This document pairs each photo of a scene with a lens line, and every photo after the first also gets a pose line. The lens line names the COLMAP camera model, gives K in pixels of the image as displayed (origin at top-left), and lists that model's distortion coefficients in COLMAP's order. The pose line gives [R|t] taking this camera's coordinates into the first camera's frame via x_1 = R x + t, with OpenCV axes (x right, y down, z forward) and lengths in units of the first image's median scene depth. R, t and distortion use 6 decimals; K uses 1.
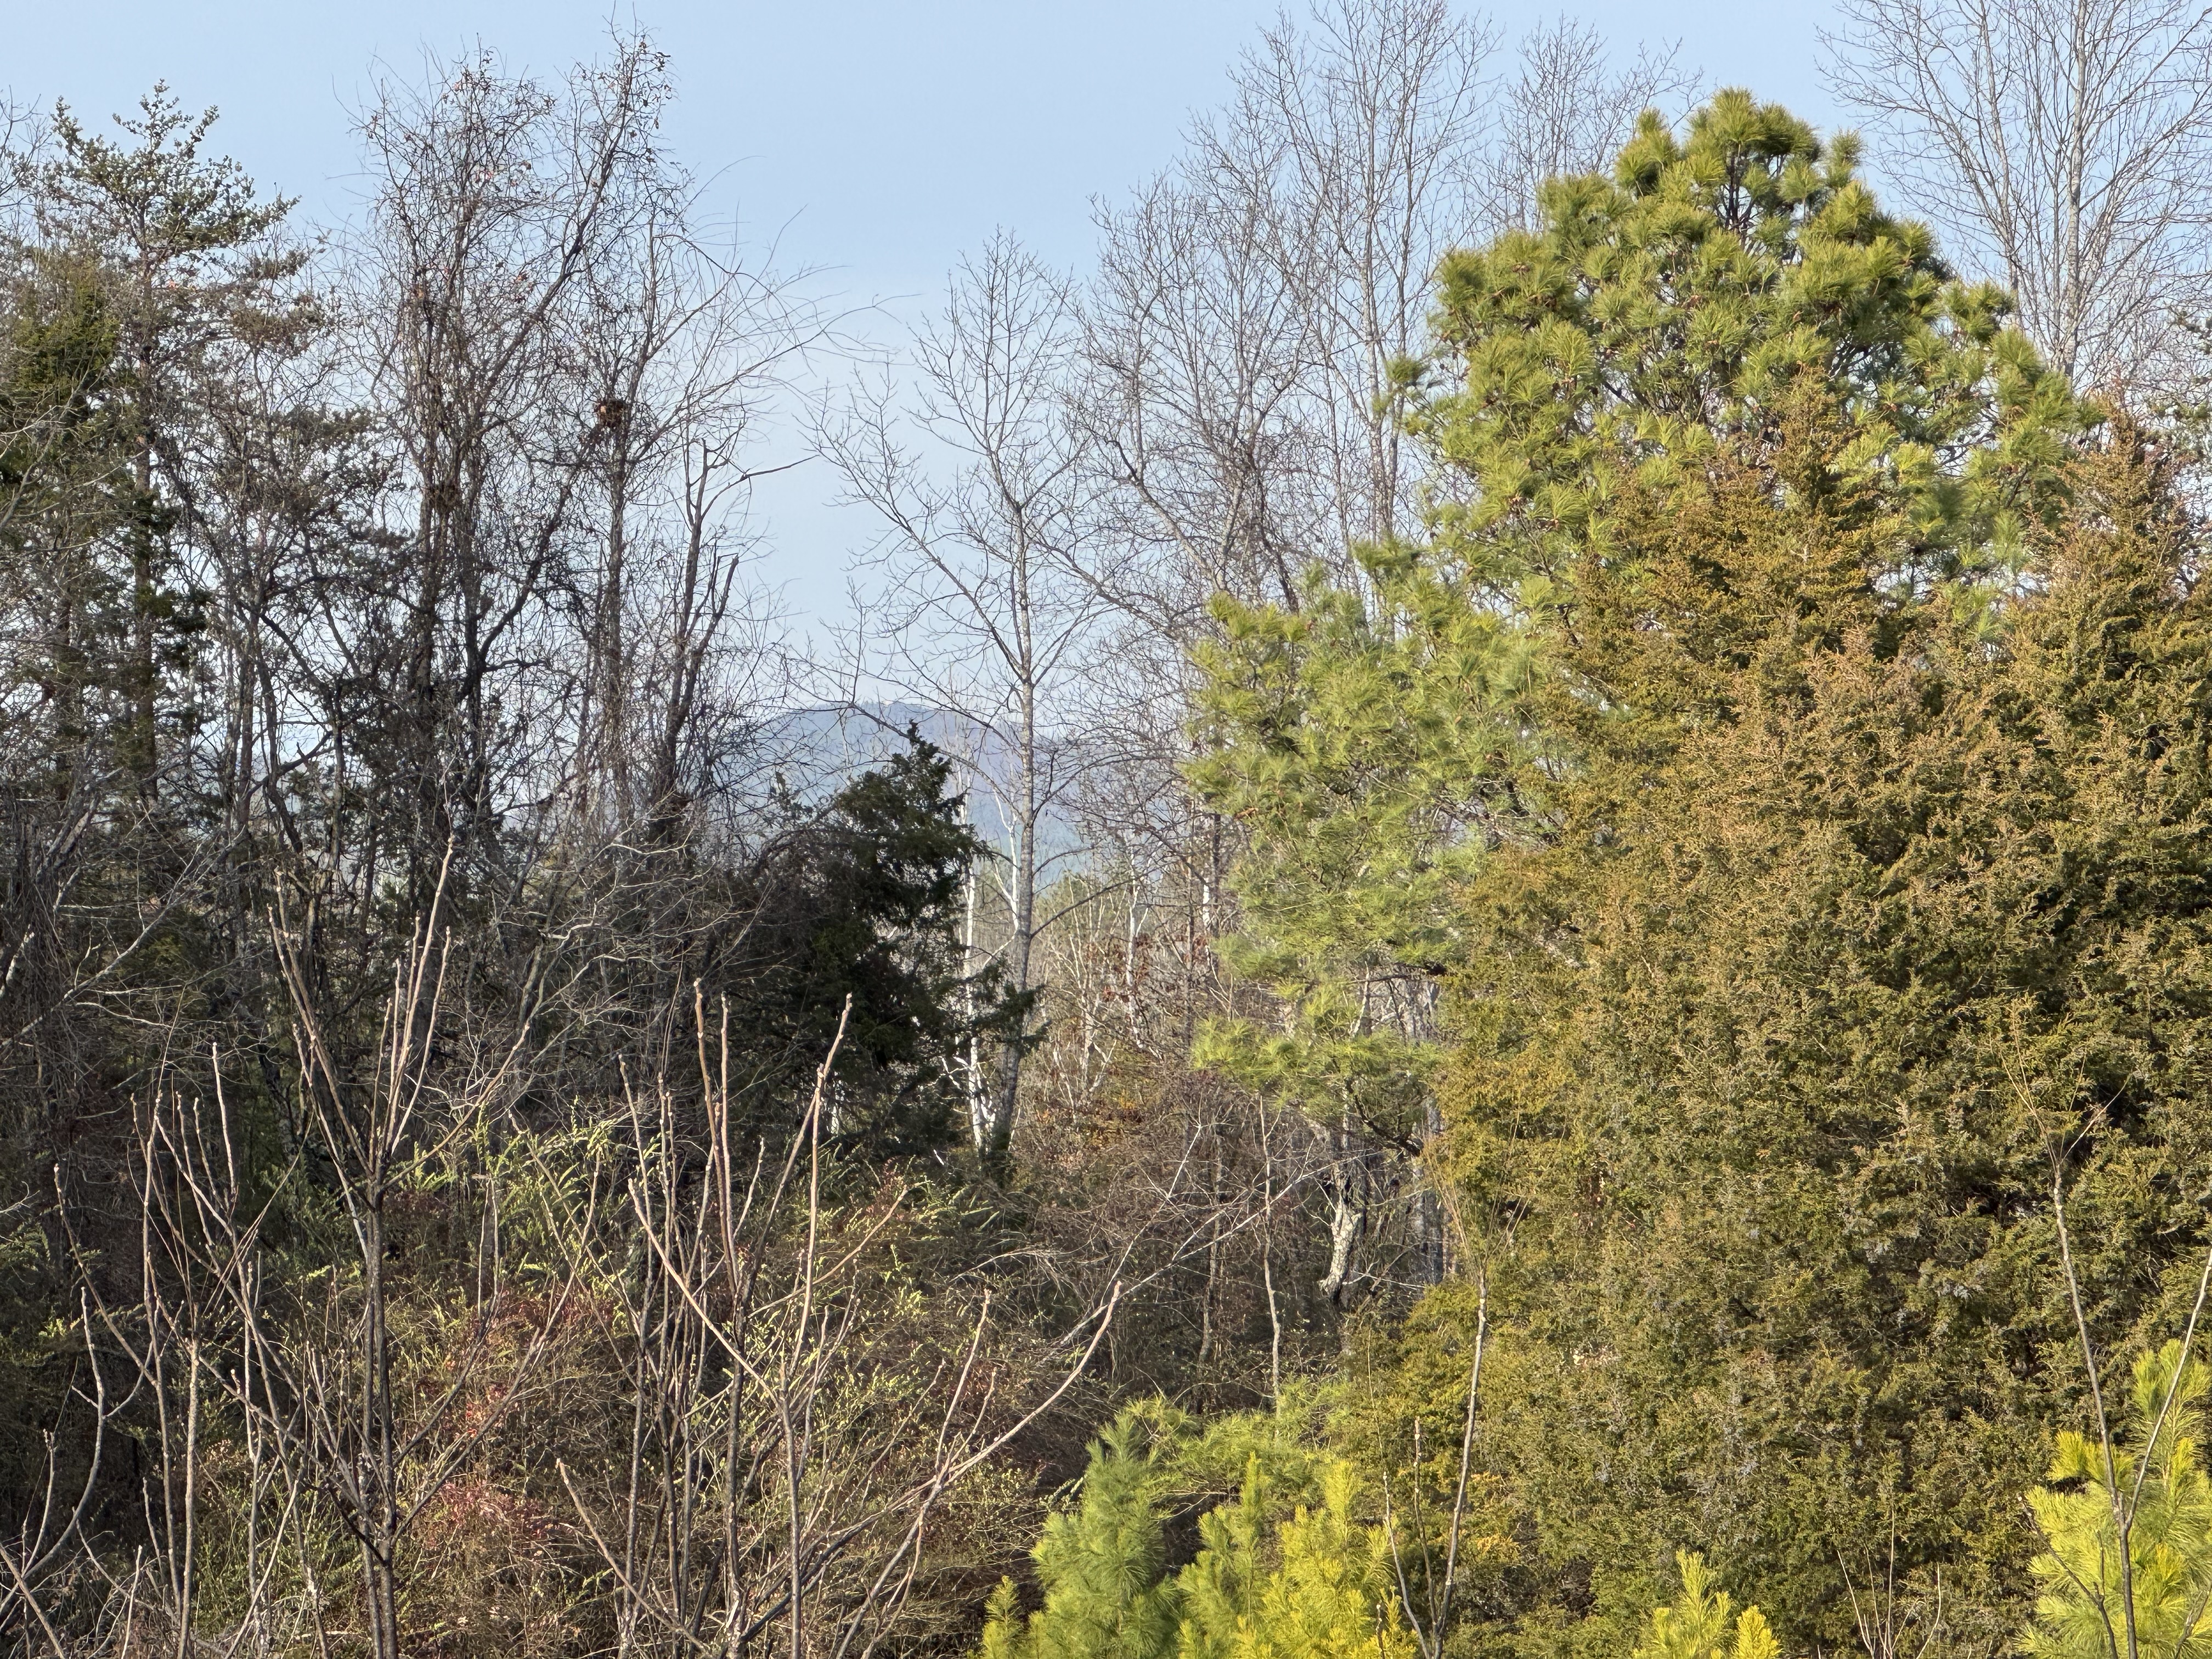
lens RADIAL K [[8125.0, 0, 1105.0], [0, 8125.0, 830.0], [0, 0, 1]] dist [-0.316943, 0.000000]
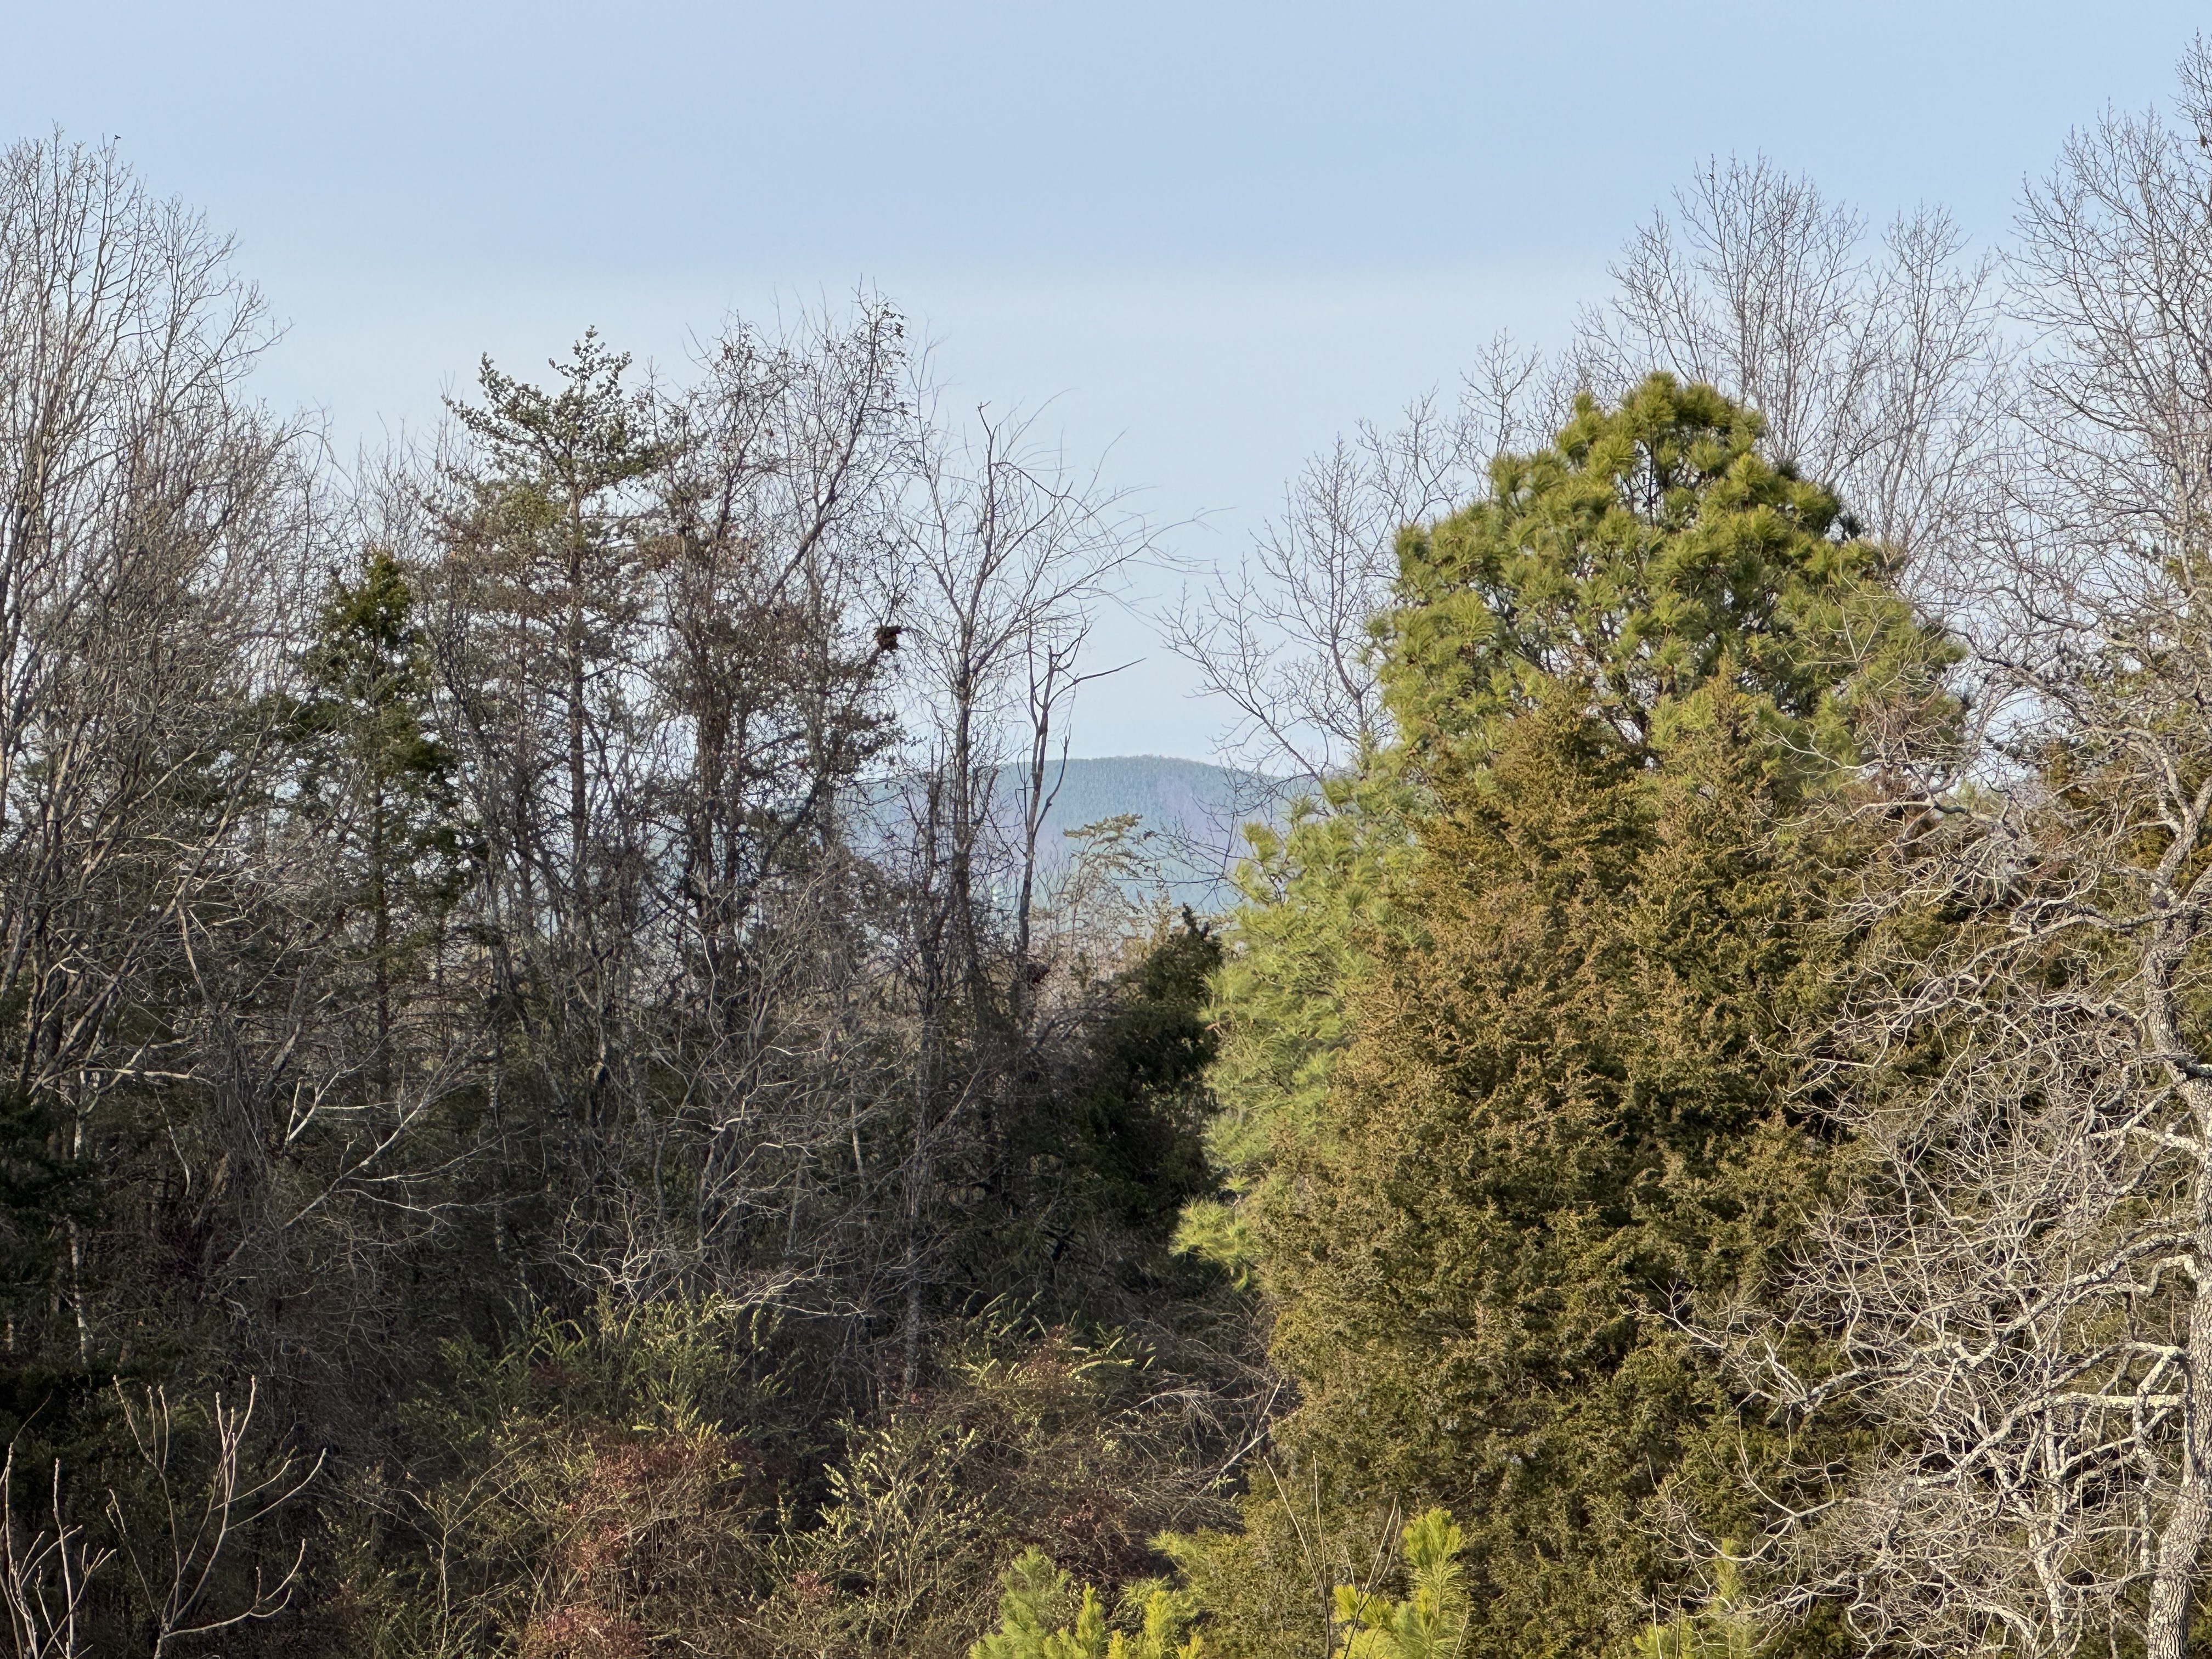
lens RADIAL K [[8514.3, 0, 1106.2], [0, 8514.3, 810.0], [0, 0, 1]] dist [-0.957829, 0.000000]
pose [[0.985629, -0.026383, -0.166853, 0.202502], [0.026095, 0.999652, -0.003916, -0.027988], [0.166898, -0.000494, 0.985974, -0.189034]]
